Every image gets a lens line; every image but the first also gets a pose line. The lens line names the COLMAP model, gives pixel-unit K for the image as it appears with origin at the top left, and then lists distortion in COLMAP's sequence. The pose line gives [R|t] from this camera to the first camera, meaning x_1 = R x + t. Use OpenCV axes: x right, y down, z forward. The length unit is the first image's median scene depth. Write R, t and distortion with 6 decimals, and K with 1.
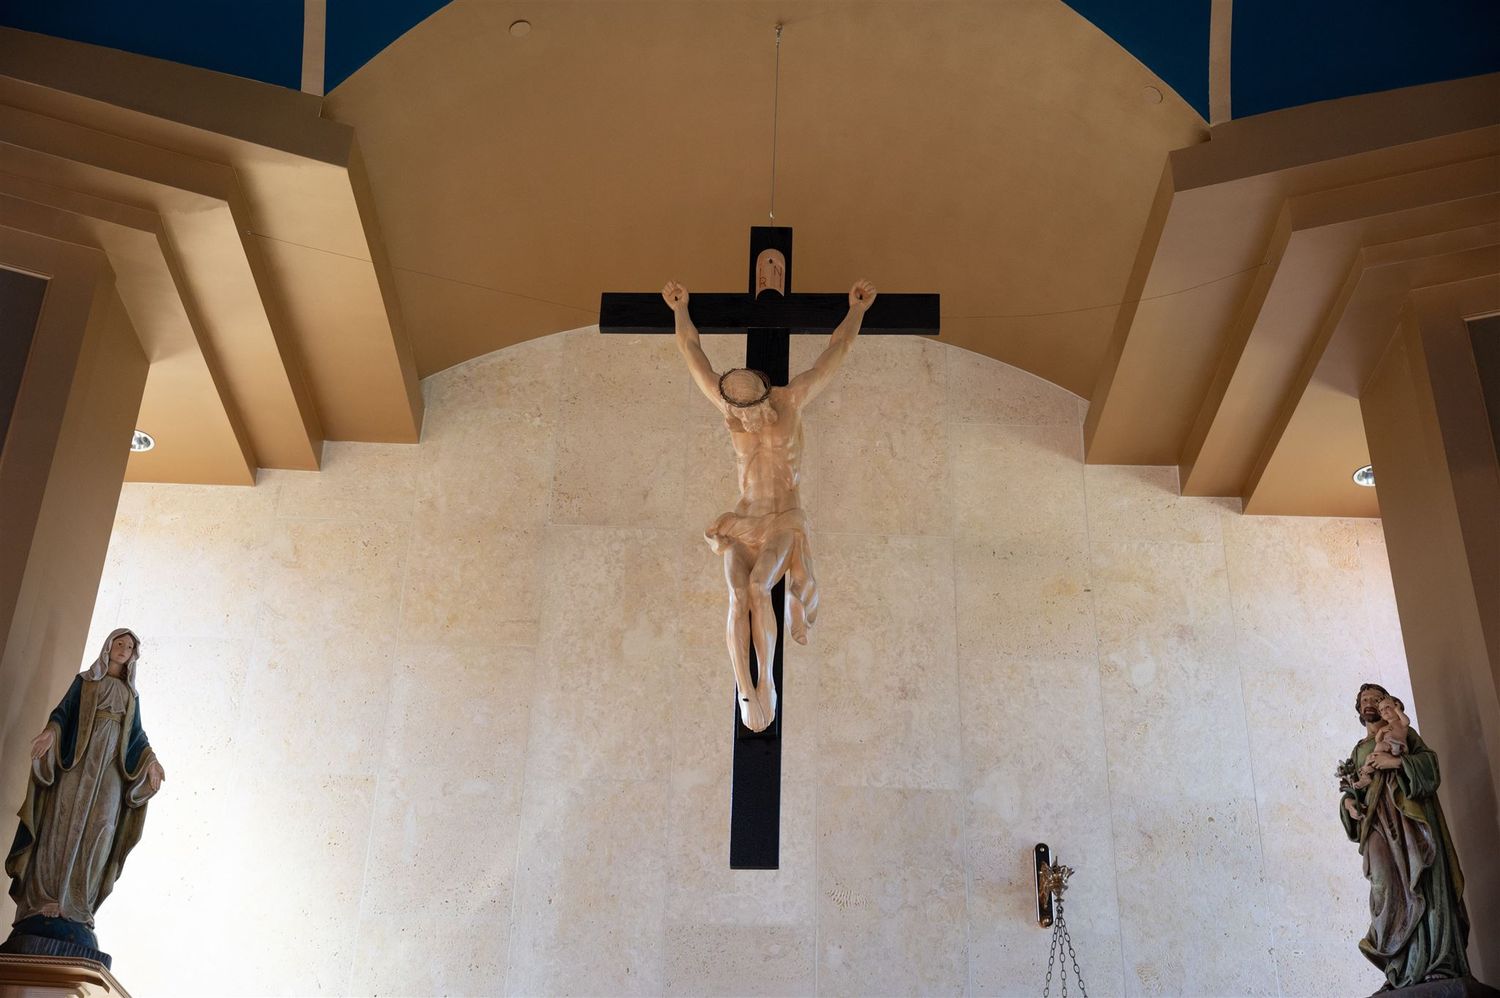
lens RADIAL K [[1836.8, 0, 752.3], [0, 1836.8, 502.9], [0, 0, 1]] dist [-0.010781, 0.000000]
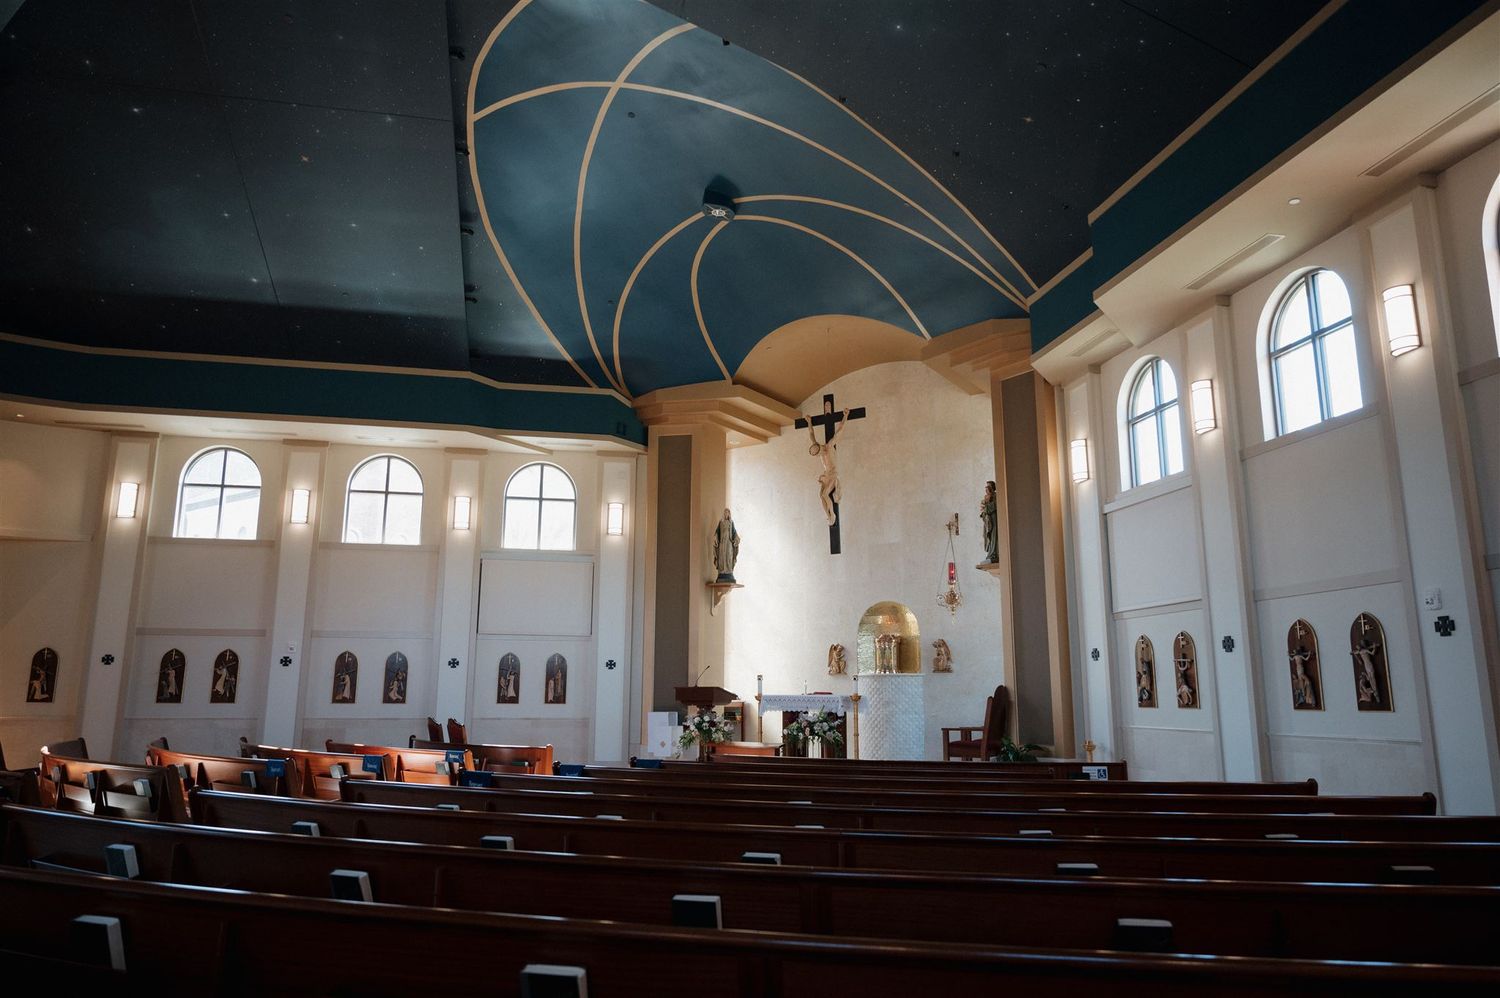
lens RADIAL K [[1022.7, 0, 748.6], [0, 1022.7, 495.9], [0, 0, 1]] dist [0.001104, 0.000013]
pose [[0.820878, -0.130052, -0.556098, 1.139103], [0.305696, 0.922546, 0.235498, -0.550097], [0.482399, -0.363312, 0.797054, -1.009747]]
